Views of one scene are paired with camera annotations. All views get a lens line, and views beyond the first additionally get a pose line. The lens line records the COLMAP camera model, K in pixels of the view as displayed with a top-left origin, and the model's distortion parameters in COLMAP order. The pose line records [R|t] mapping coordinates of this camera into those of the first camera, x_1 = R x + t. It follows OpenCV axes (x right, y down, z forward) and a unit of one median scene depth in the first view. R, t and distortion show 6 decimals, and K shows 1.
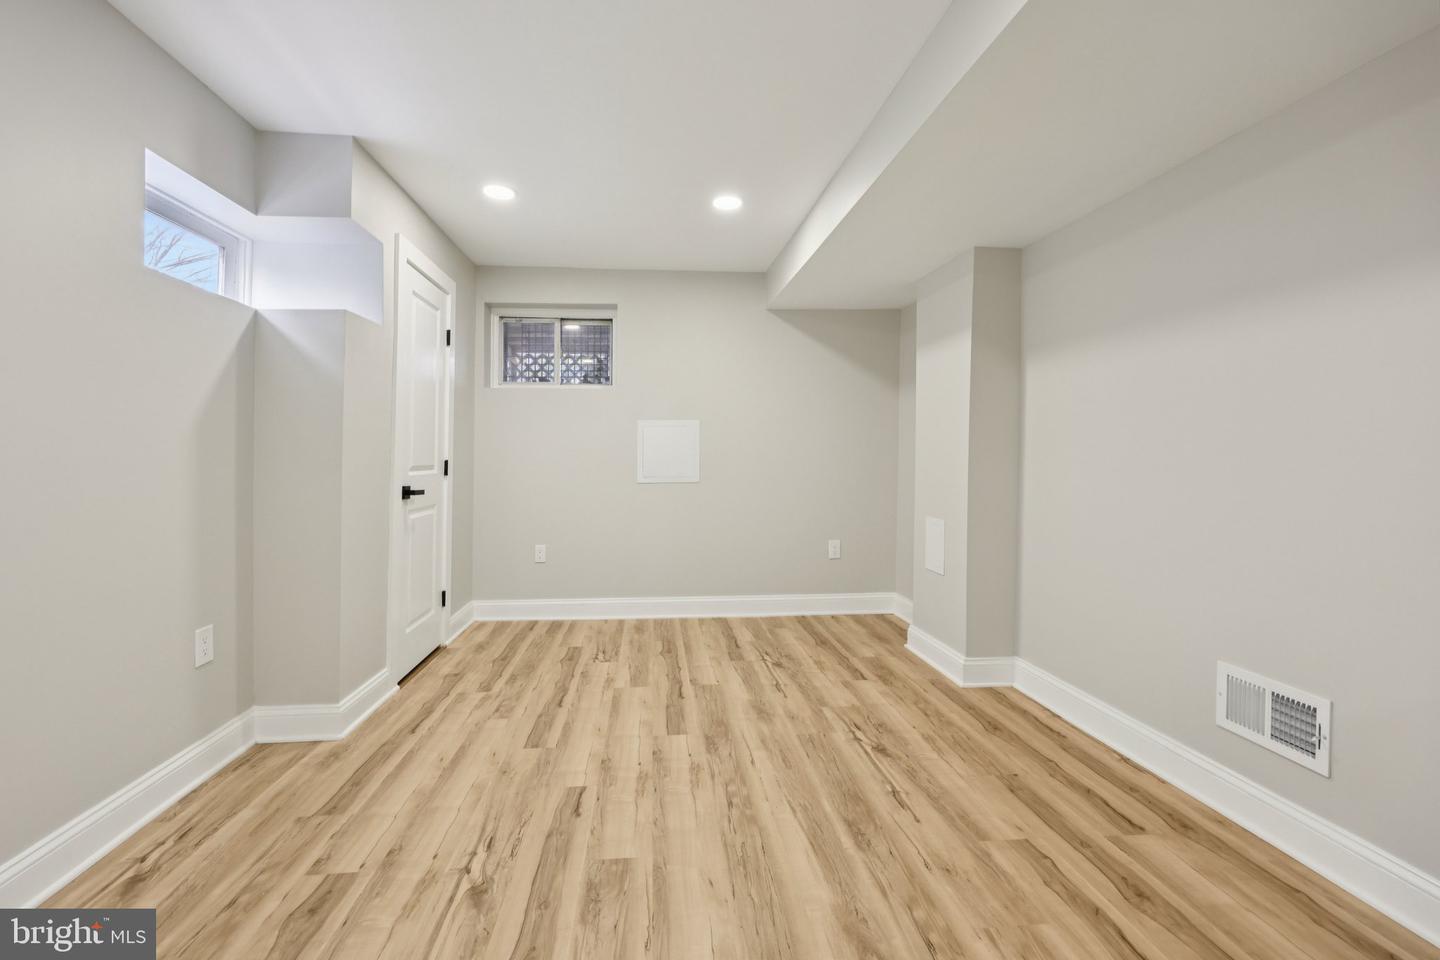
lens RADIAL K [[592.4, 0, 729.8], [0, 592.4, 463.5], [0, 0, 1]] dist [0.002758, 0.000171]
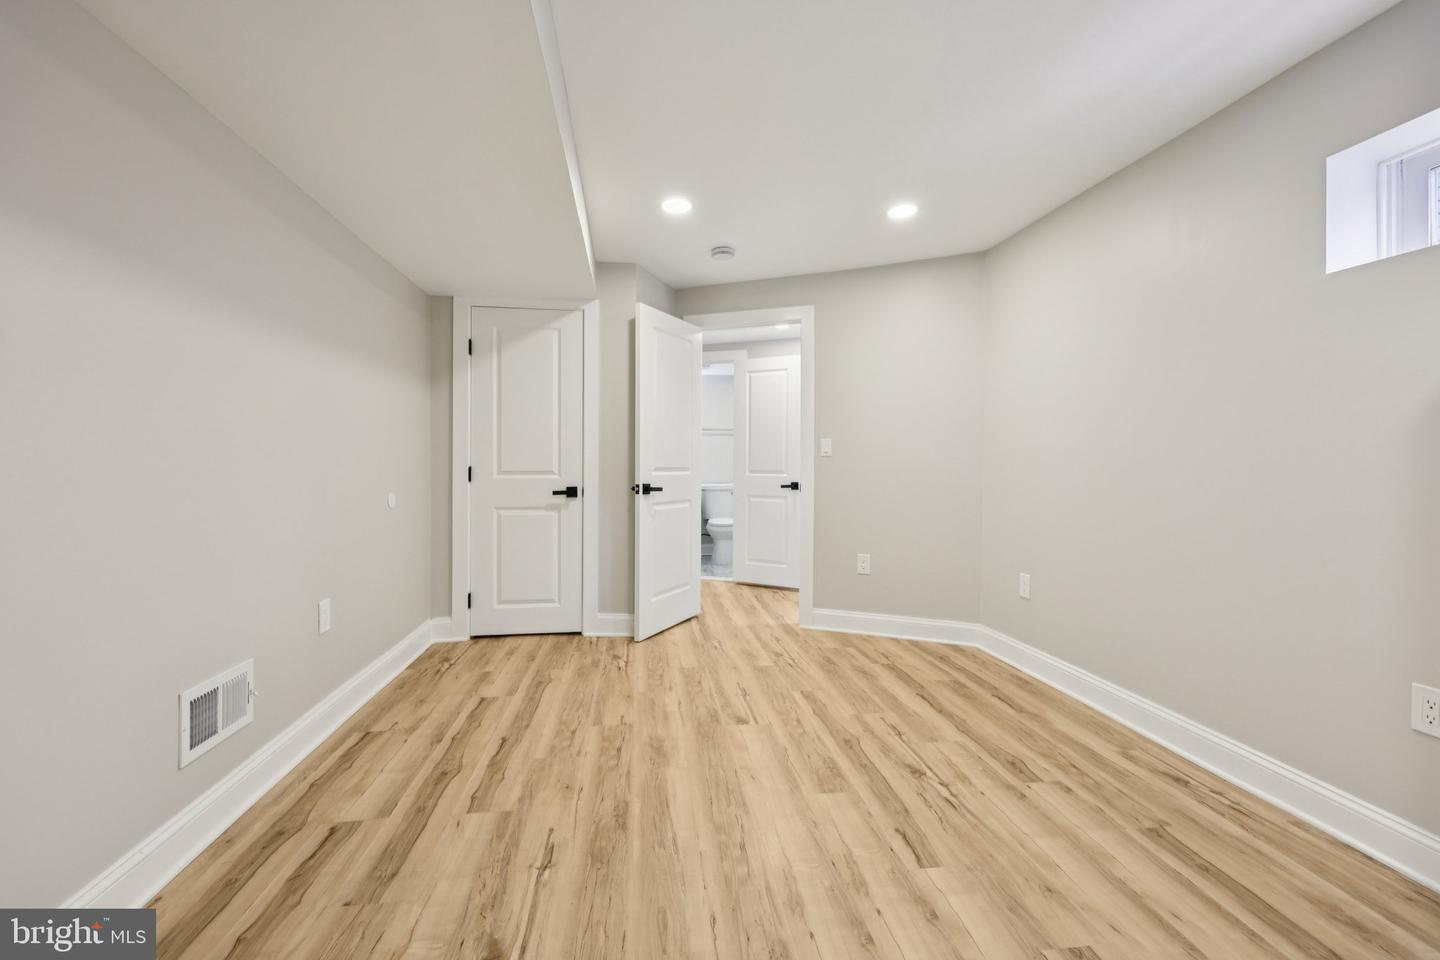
lens RADIAL K [[592.4, 0, 729.8], [0, 592.4, 463.5], [0, 0, 1]] dist [0.002758, 0.000171]
pose [[-0.999792, -0.007865, -0.018840, 0.044696], [-0.008131, 0.999868, 0.014082, -0.023581], [0.018727, 0.014232, -0.999723, 2.028861]]
